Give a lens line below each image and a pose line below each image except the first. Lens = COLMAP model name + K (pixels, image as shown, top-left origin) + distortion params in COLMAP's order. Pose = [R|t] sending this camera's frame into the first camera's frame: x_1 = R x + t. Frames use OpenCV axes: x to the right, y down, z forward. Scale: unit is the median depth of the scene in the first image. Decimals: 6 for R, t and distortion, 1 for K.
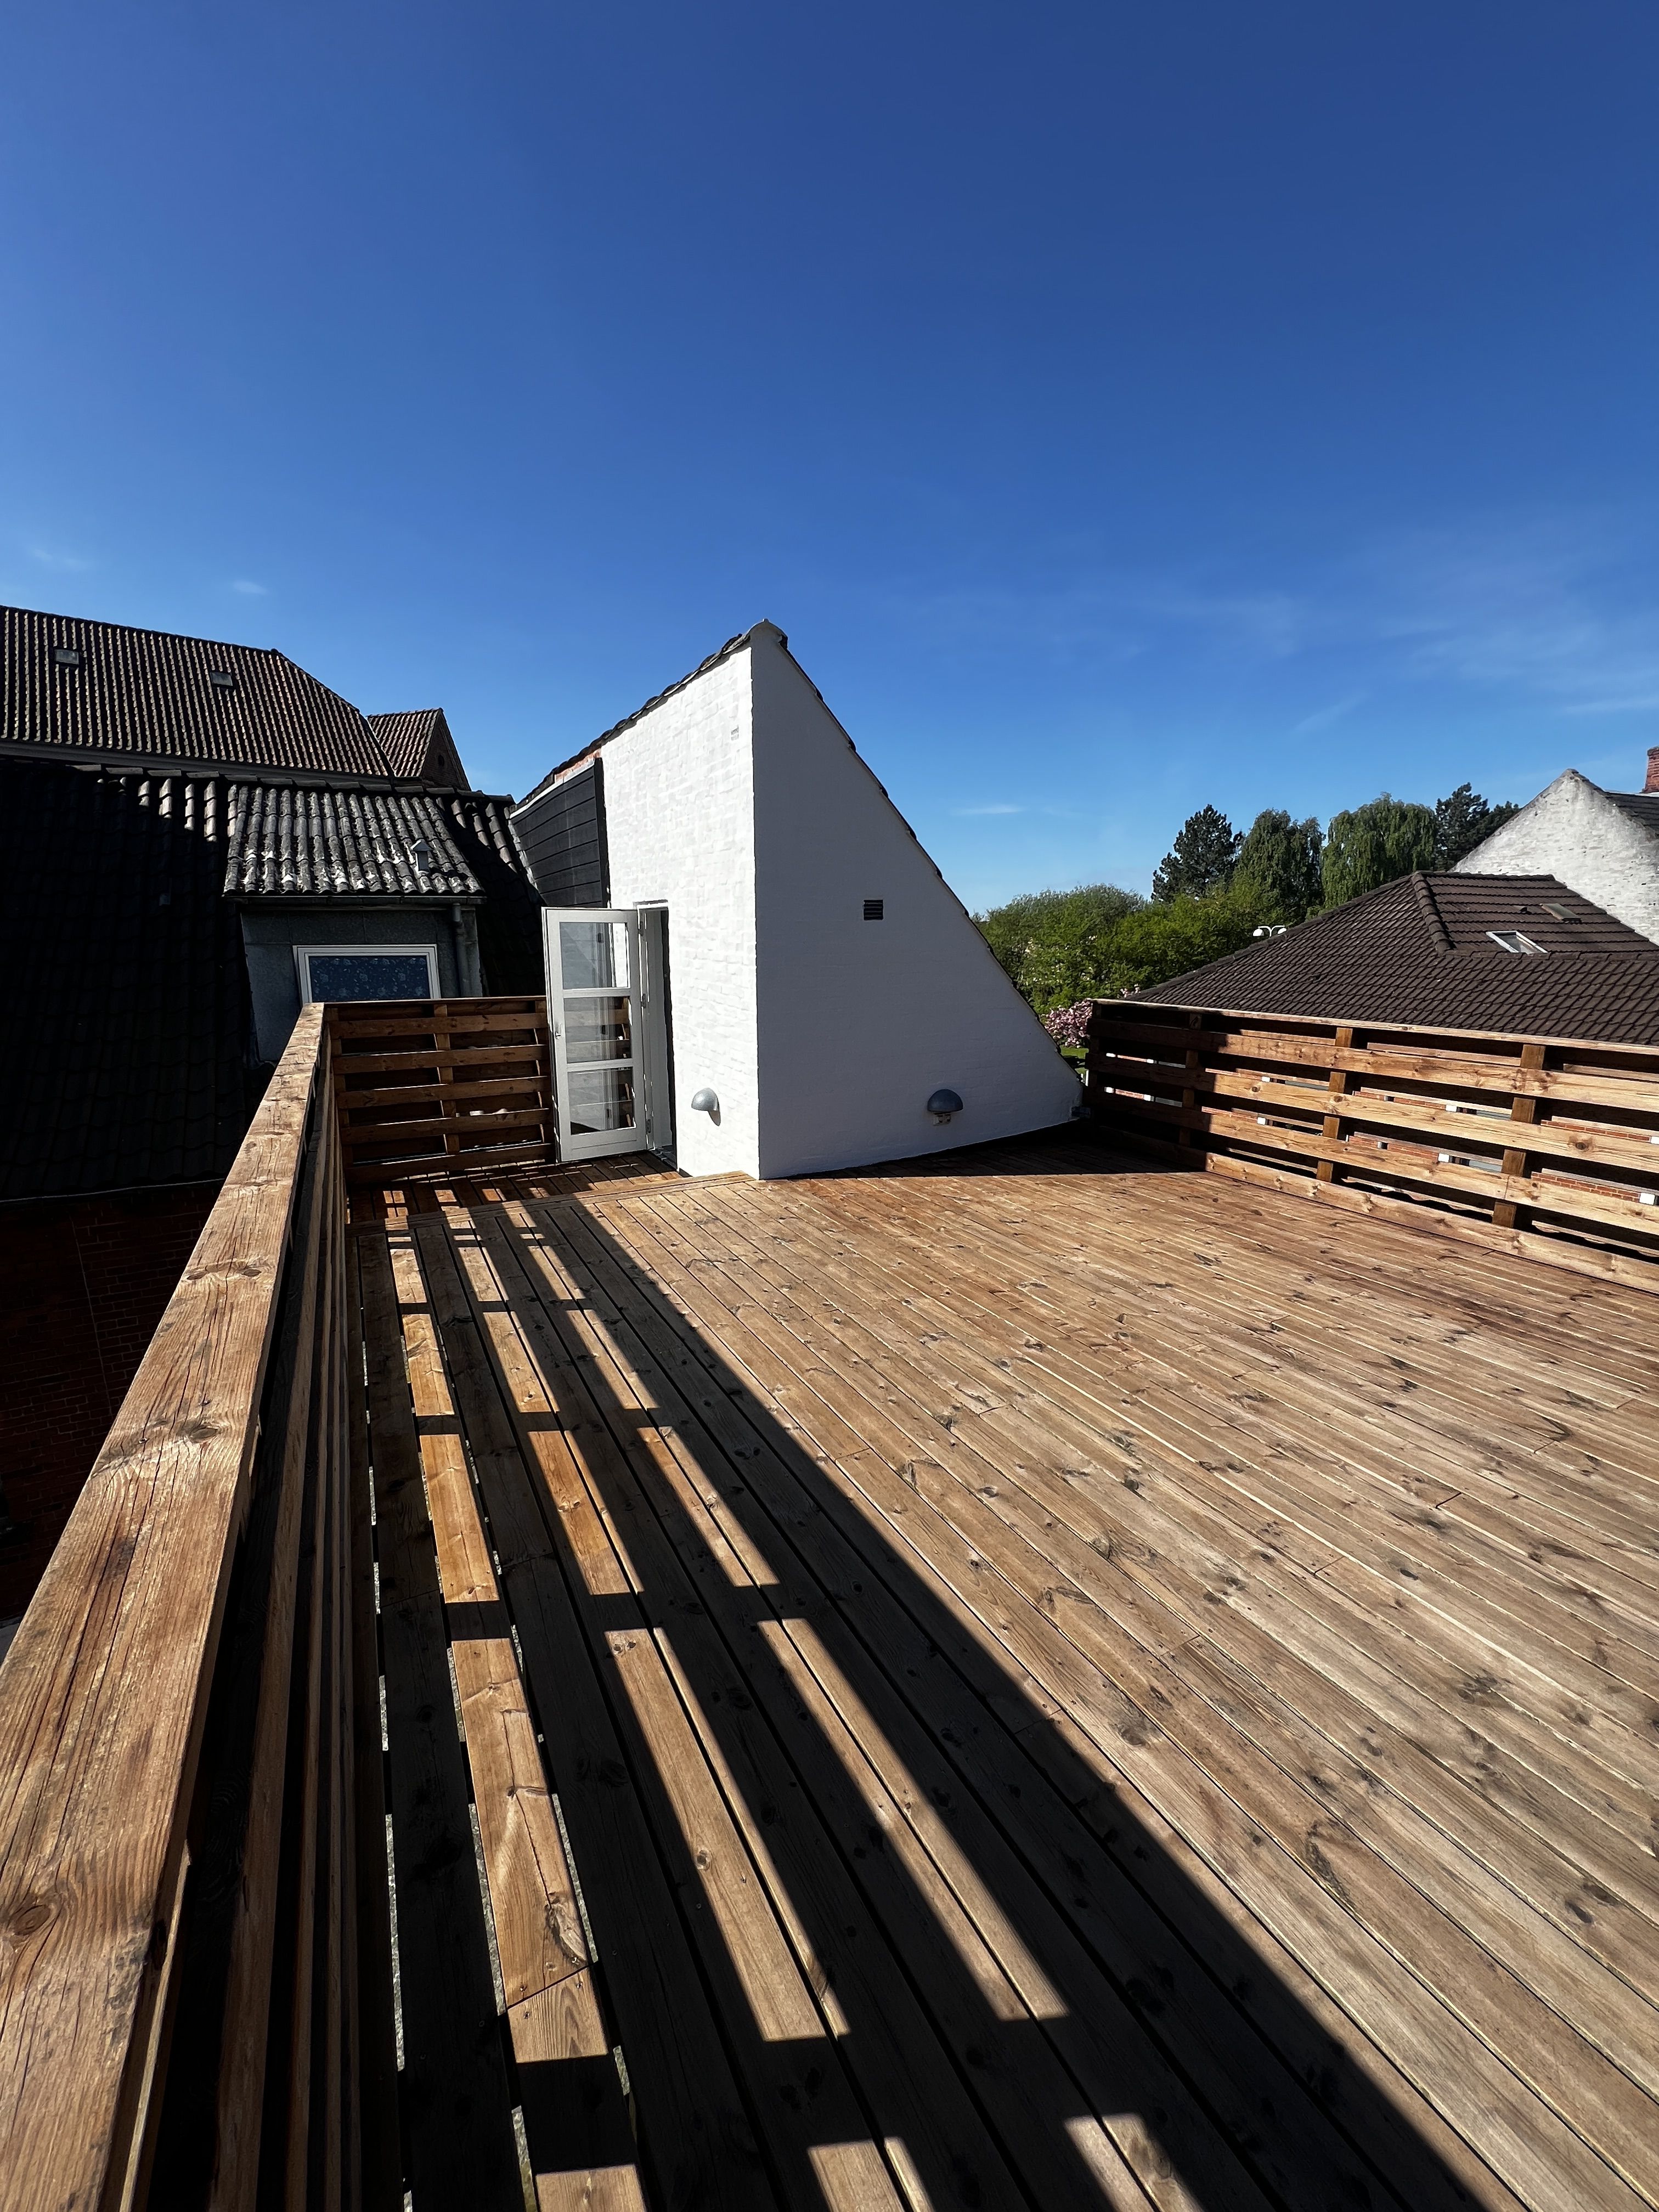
lens RADIAL K [[888.9, 0, 819.1], [0, 888.9, 1115.9], [0, 0, 1]] dist [-0.000055, 0.000718]
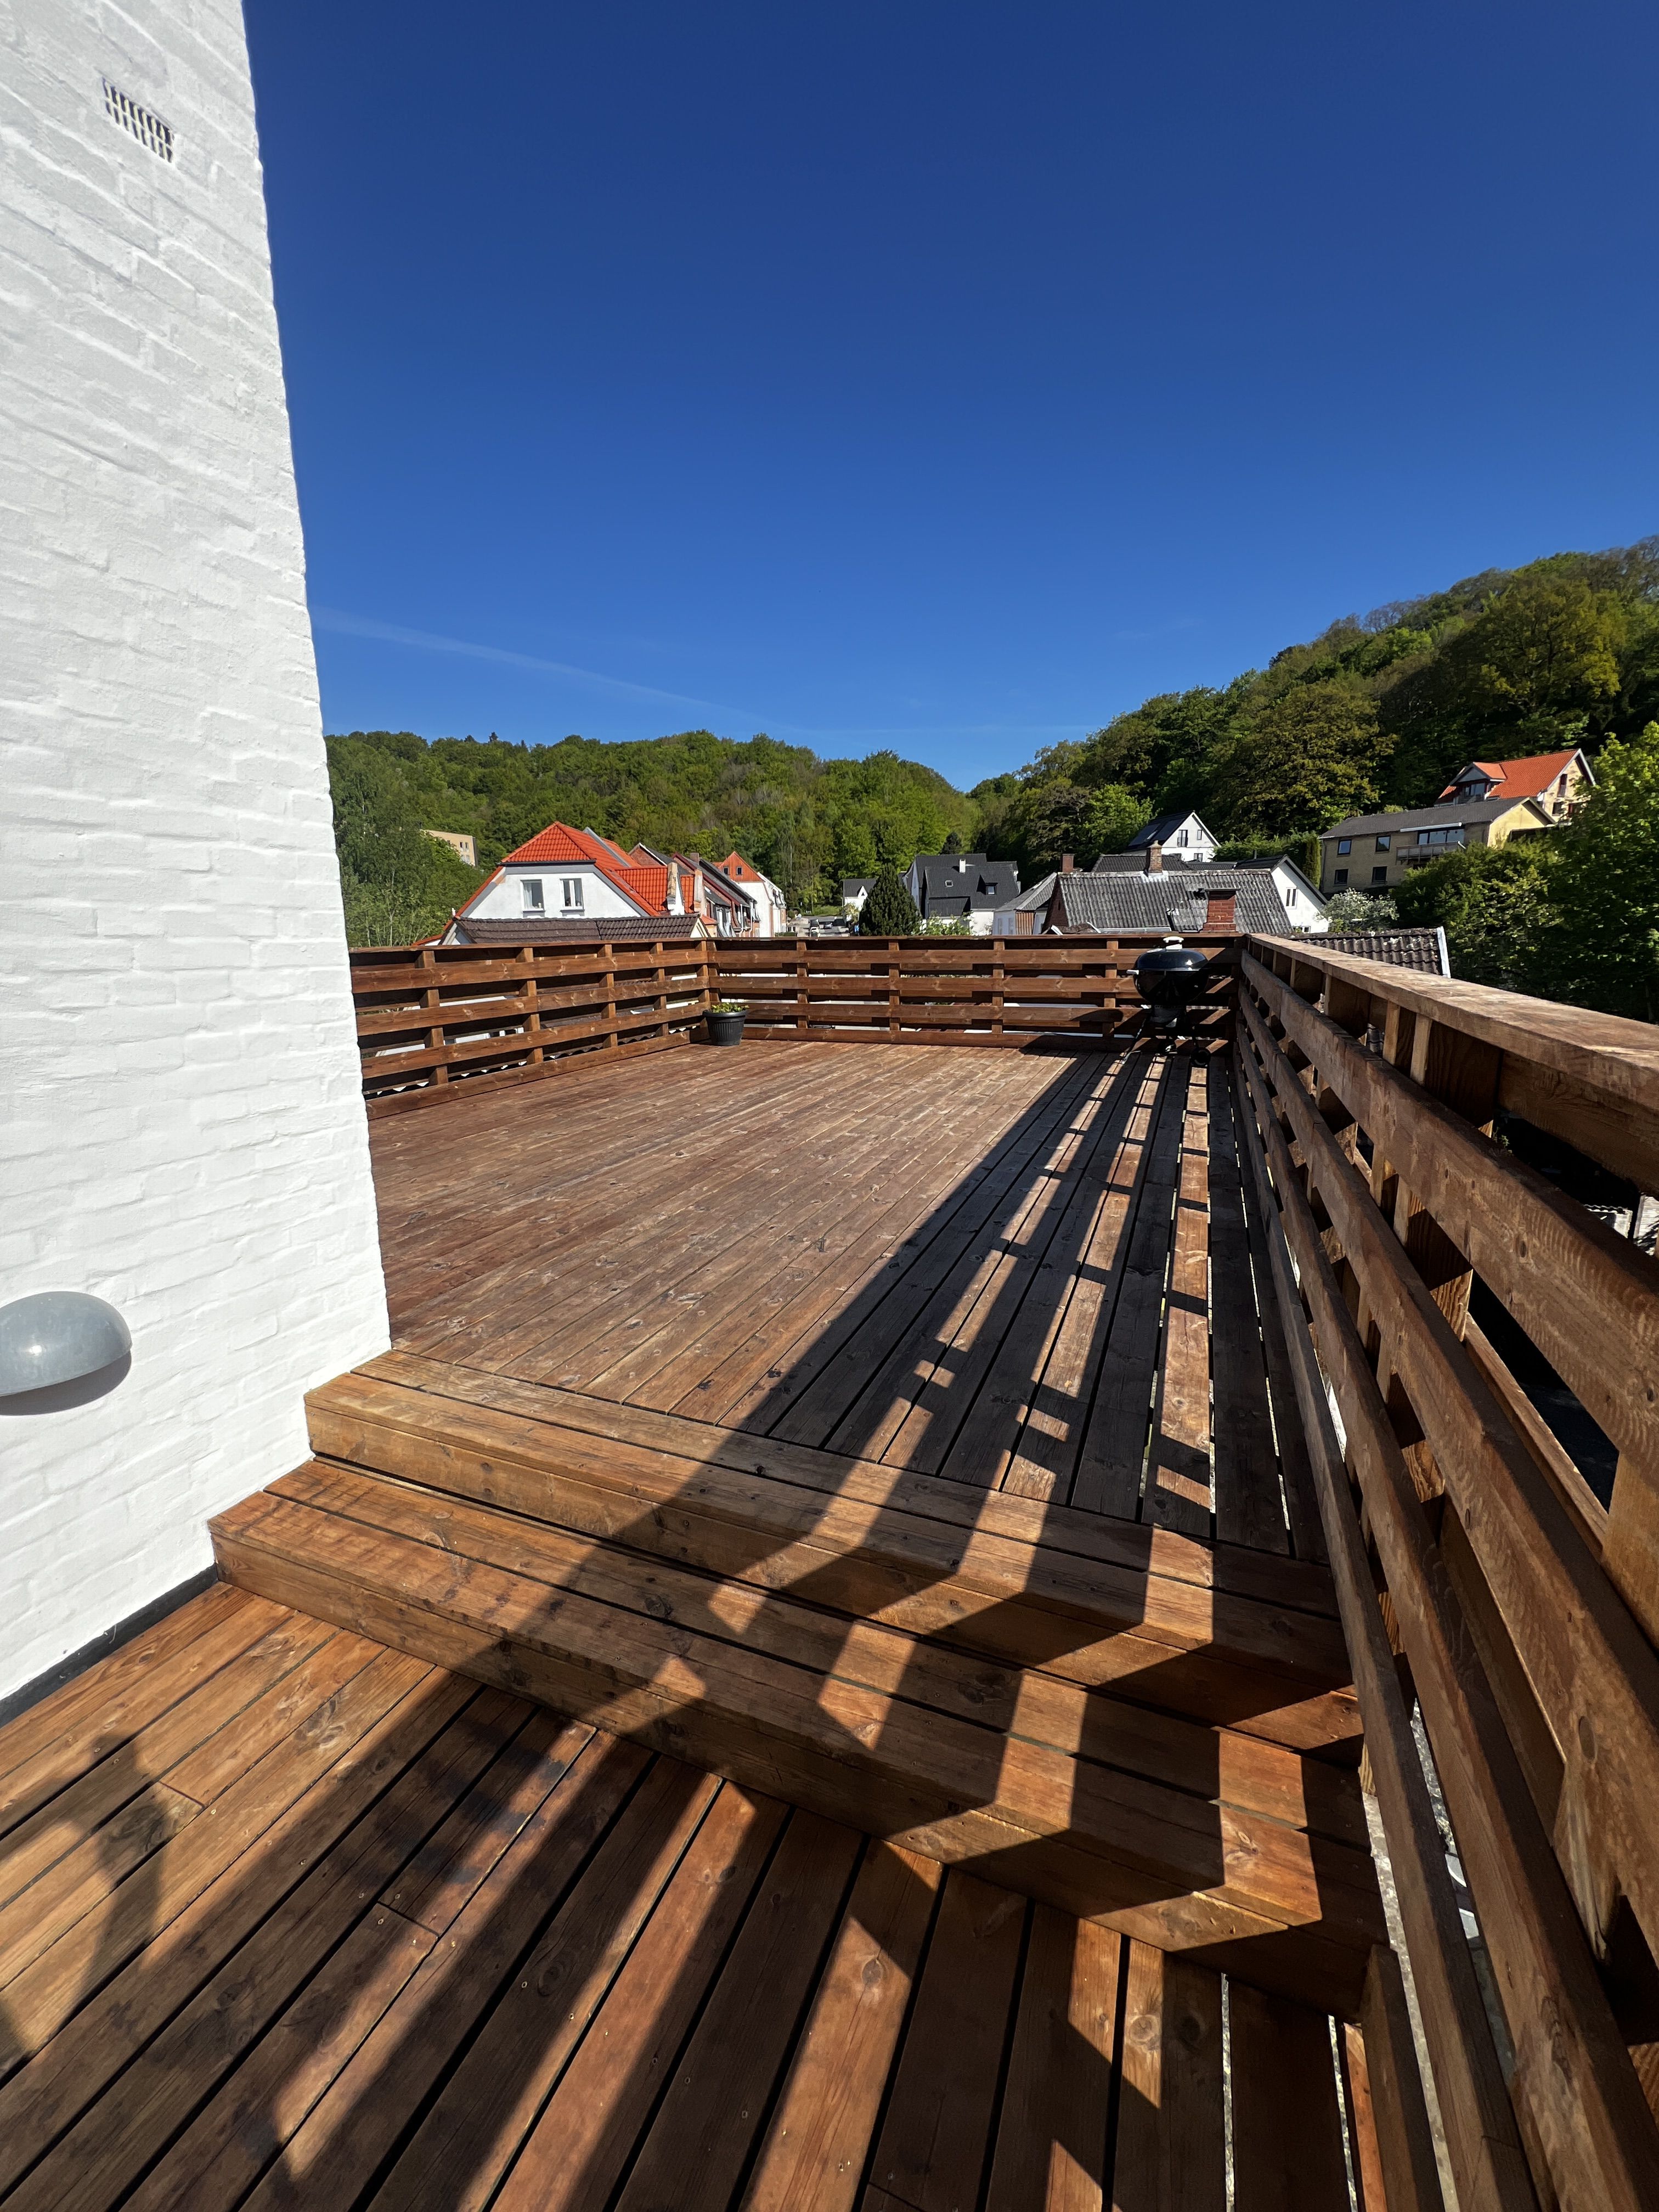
lens RADIAL K [[888.9, 0, 827.4], [0, 888.9, 1104.7], [0, 0, 1]] dist [-0.000055, 0.000718]
pose [[-0.636582, -0.152157, 0.756050, -0.815442], [0.162904, 0.931694, 0.324668, -0.230434], [-0.753808, 0.329841, -0.568312, 1.627670]]
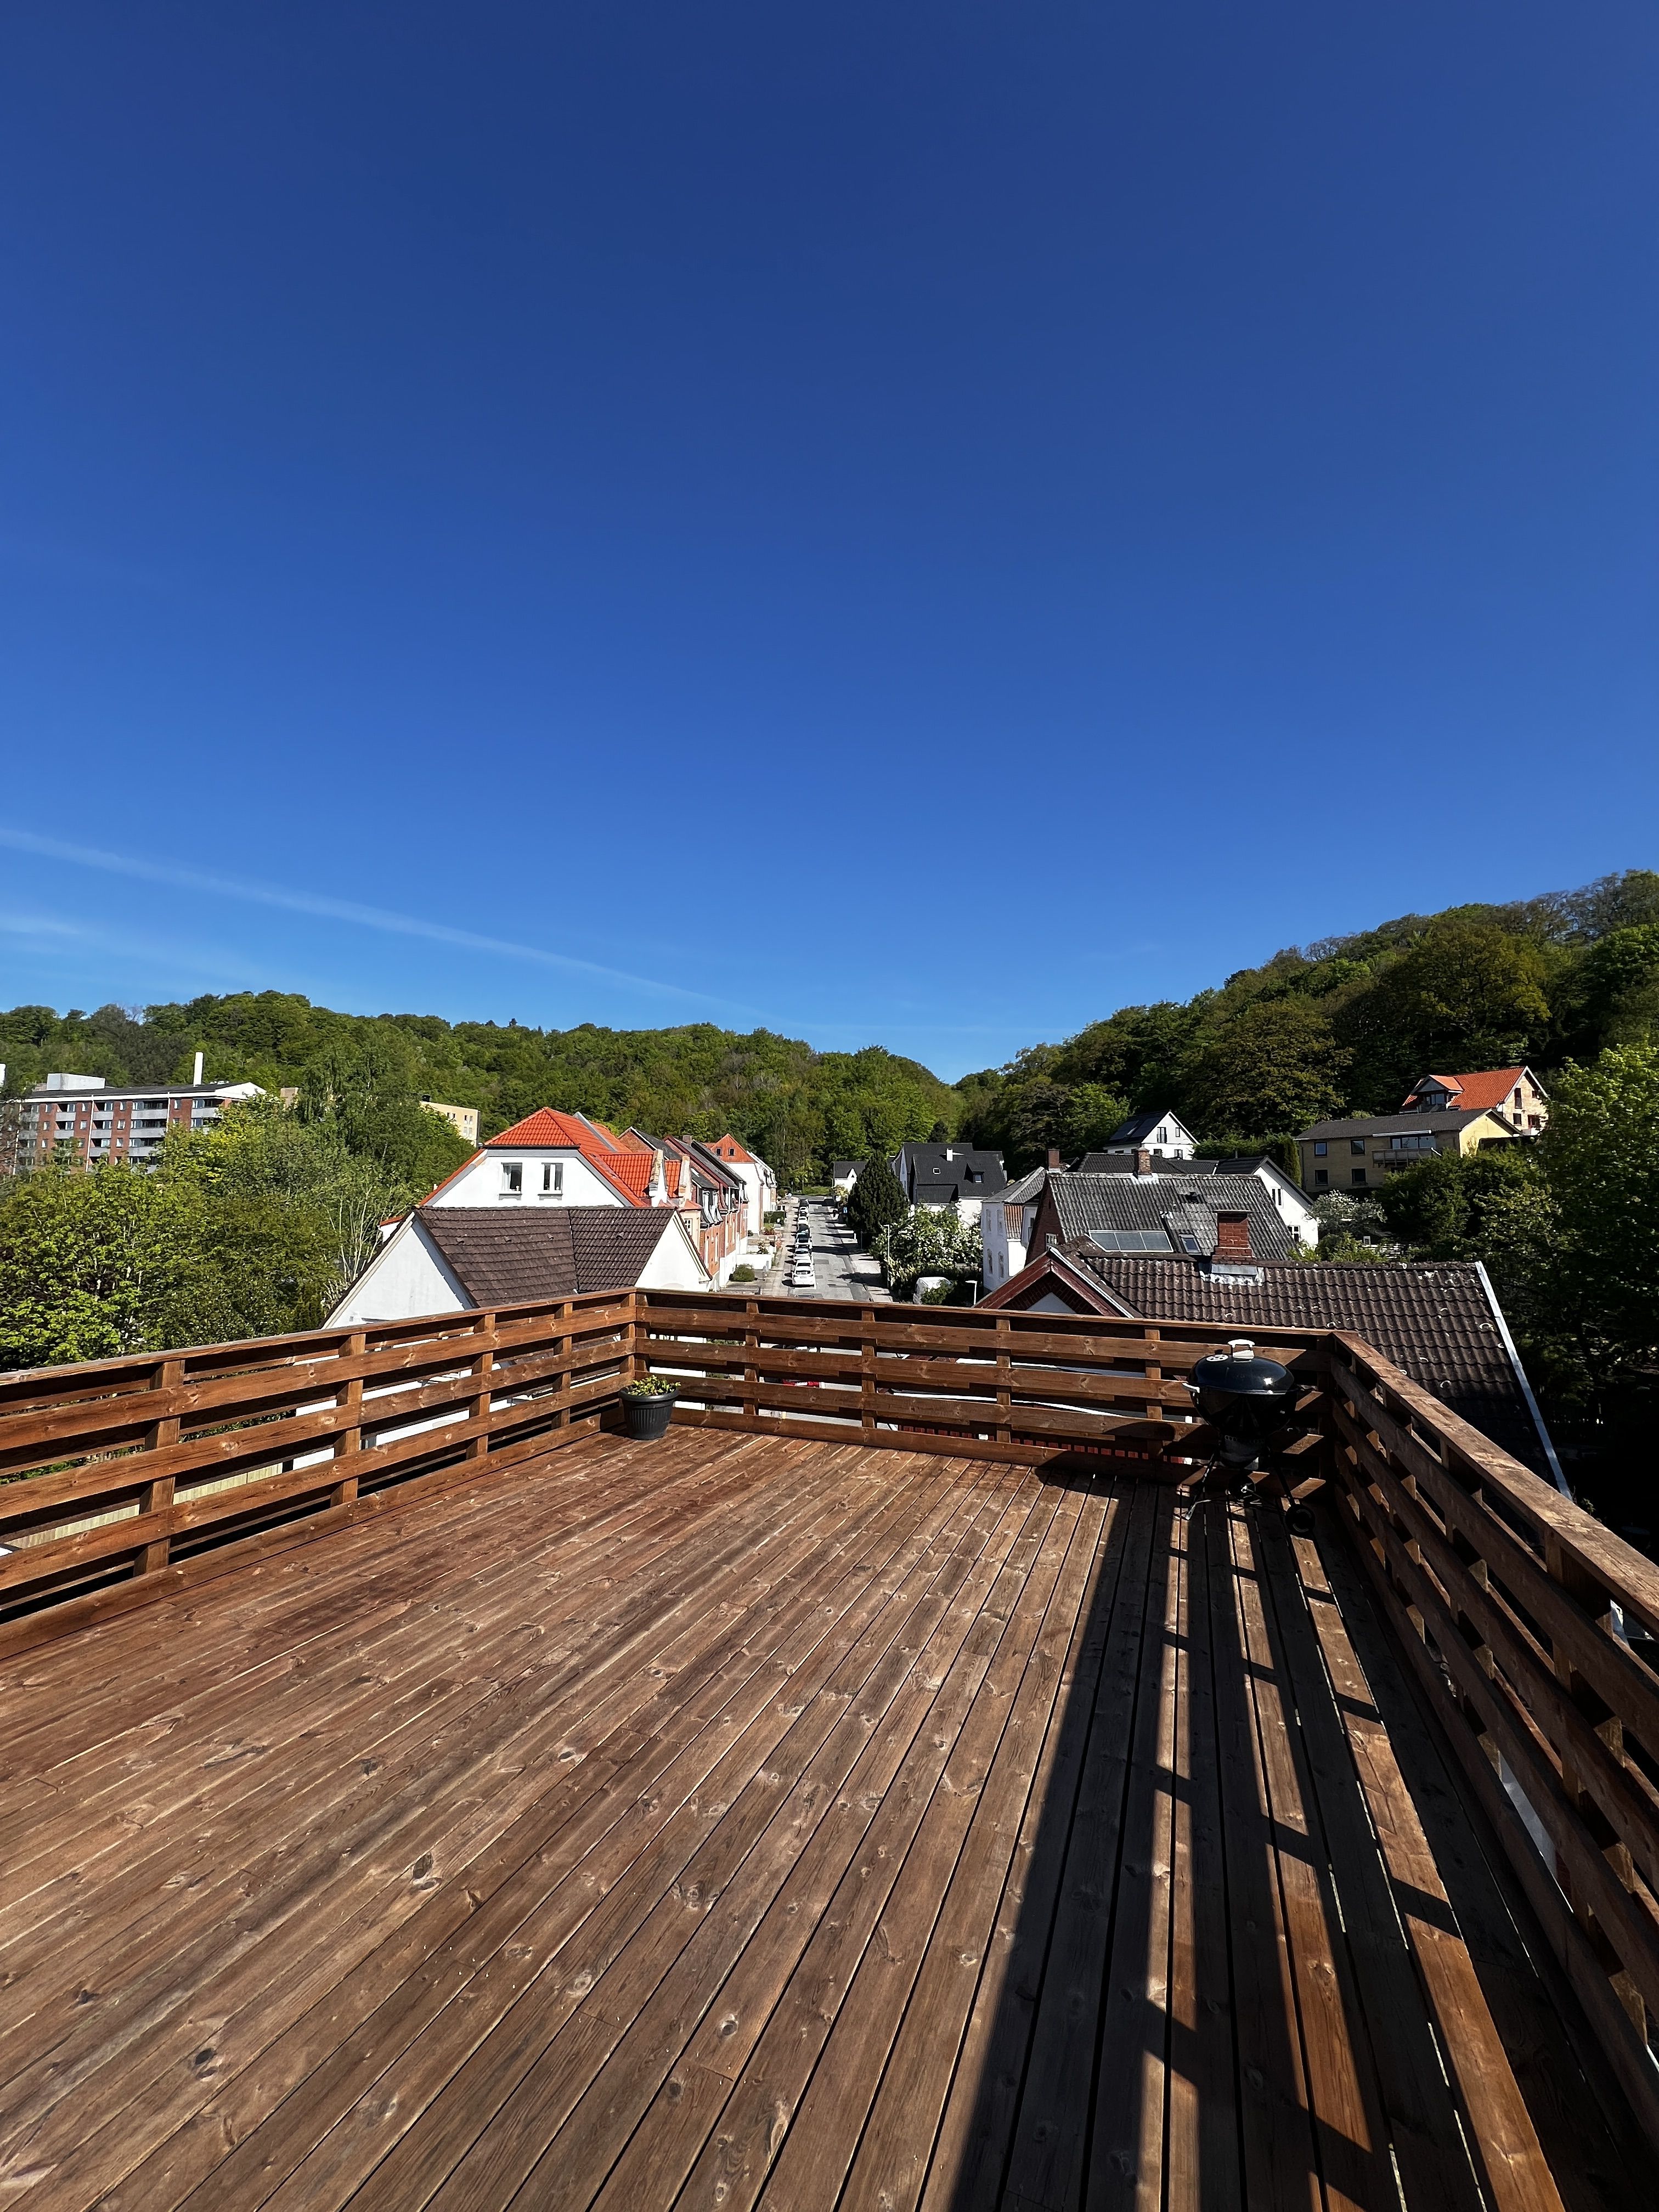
lens RADIAL K [[885.8, 0, 829.0], [0, 885.8, 1101.6], [0, 0, 1]] dist [0.001946, 0.000239]
pose [[-0.645929, 0.069265, 0.760249, -0.461912], [0.133029, 0.990851, 0.022750, -0.321605], [-0.751718, 0.115830, -0.649234, 1.224312]]
